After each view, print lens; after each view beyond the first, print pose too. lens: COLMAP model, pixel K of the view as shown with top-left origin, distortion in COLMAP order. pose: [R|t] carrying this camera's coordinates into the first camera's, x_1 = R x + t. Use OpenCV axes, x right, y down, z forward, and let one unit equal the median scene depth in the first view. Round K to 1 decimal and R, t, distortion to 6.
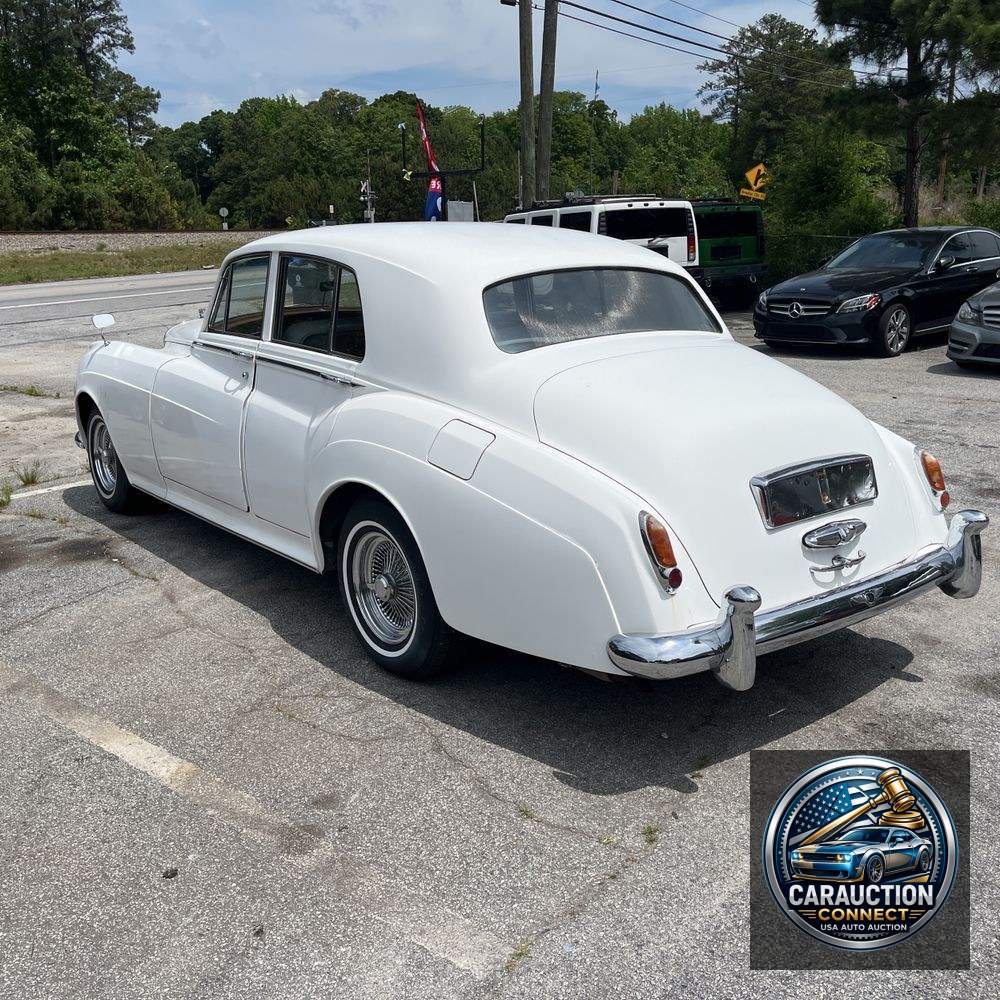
lens RADIAL K [[1010.6, 0, 500.4], [0, 1010.6, 493.7], [0, 0, 1]] dist [0.029078, -0.005335]
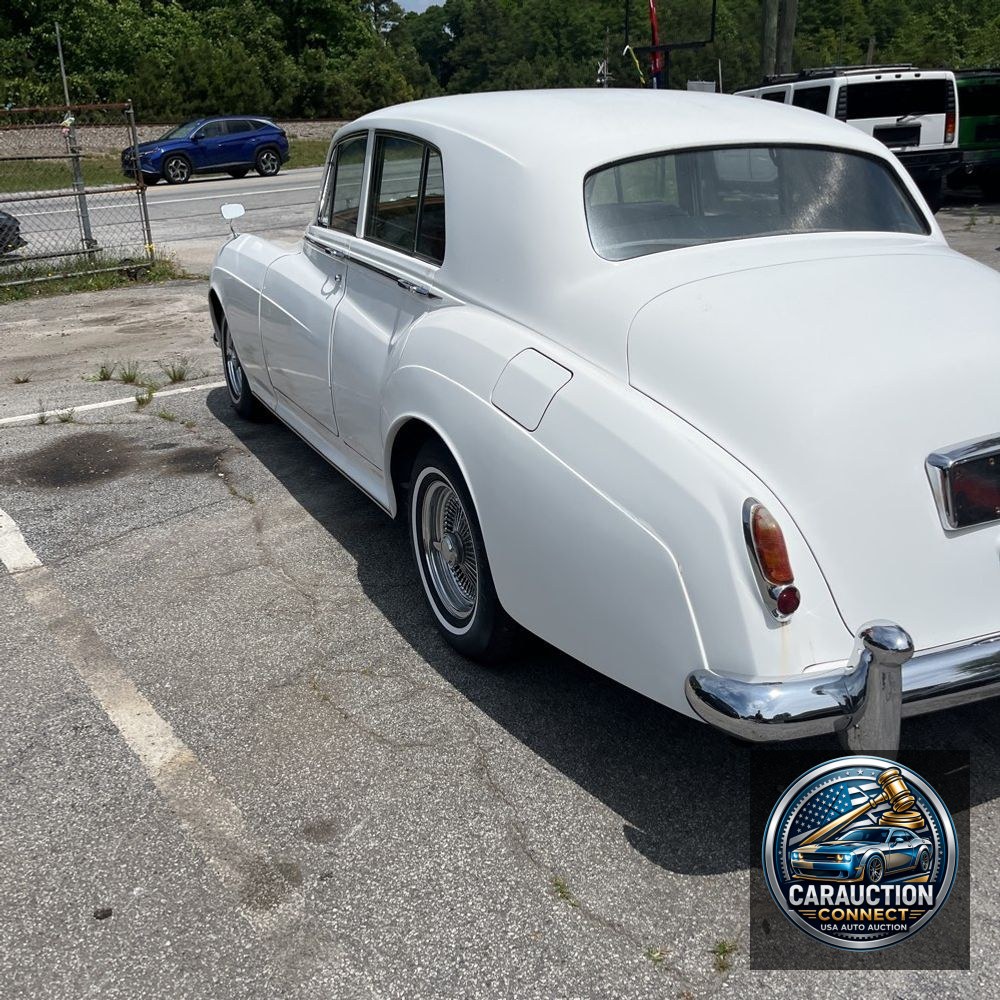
lens RADIAL K [[1021.6, 0, 496.0], [0, 1021.6, 472.2], [0, 0, 1]] dist [0.026830, -0.016324]
pose [[0.974296, 0.064181, -0.215935, 0.075125], [-0.046404, 0.995178, 0.086416, -0.033313], [0.220440, -0.074175, 0.972576, 0.171380]]
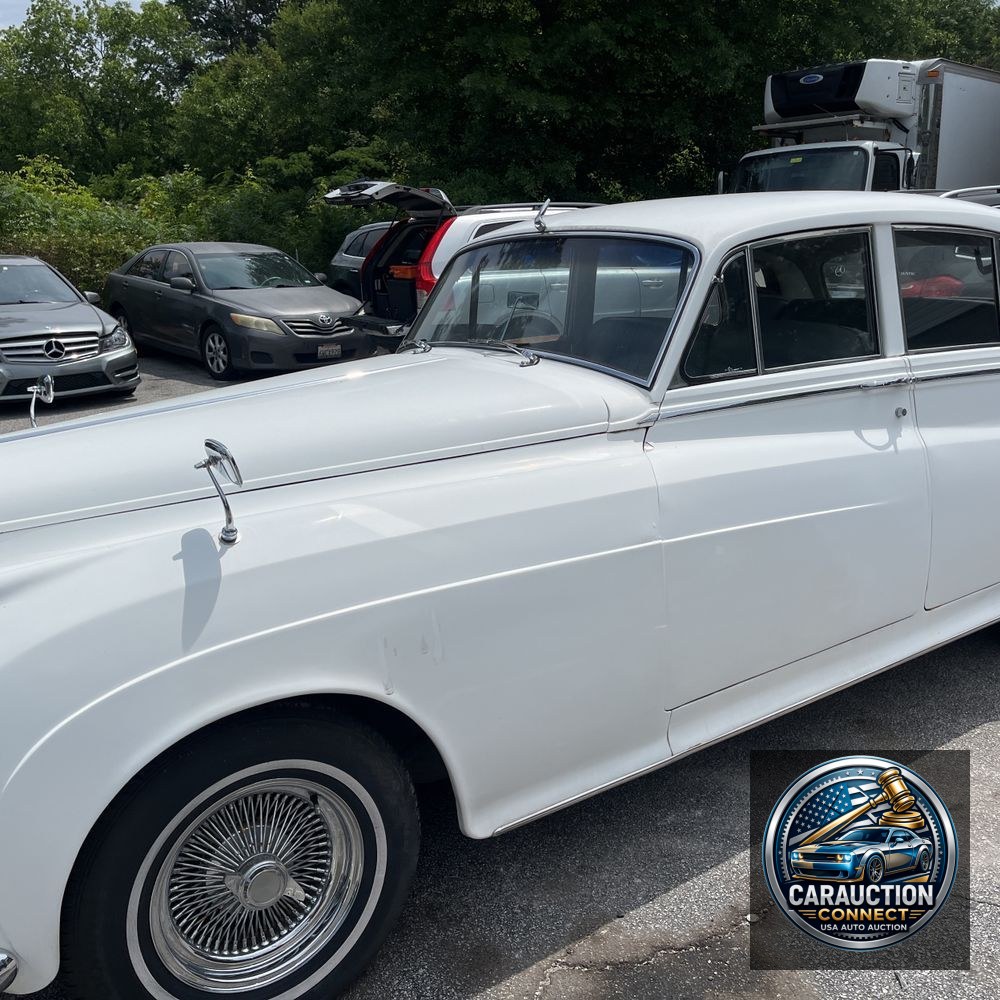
lens RADIAL K [[1016.6, 0, 498.1], [0, 1016.6, 497.9], [0, 0, 1]] dist [0.048174, -0.051637]
pose [[0.074952, -0.228554, 0.970642, -0.889647], [0.274016, 0.940630, 0.200328, -0.258788], [-0.958800, 0.250956, 0.133129, 1.137894]]
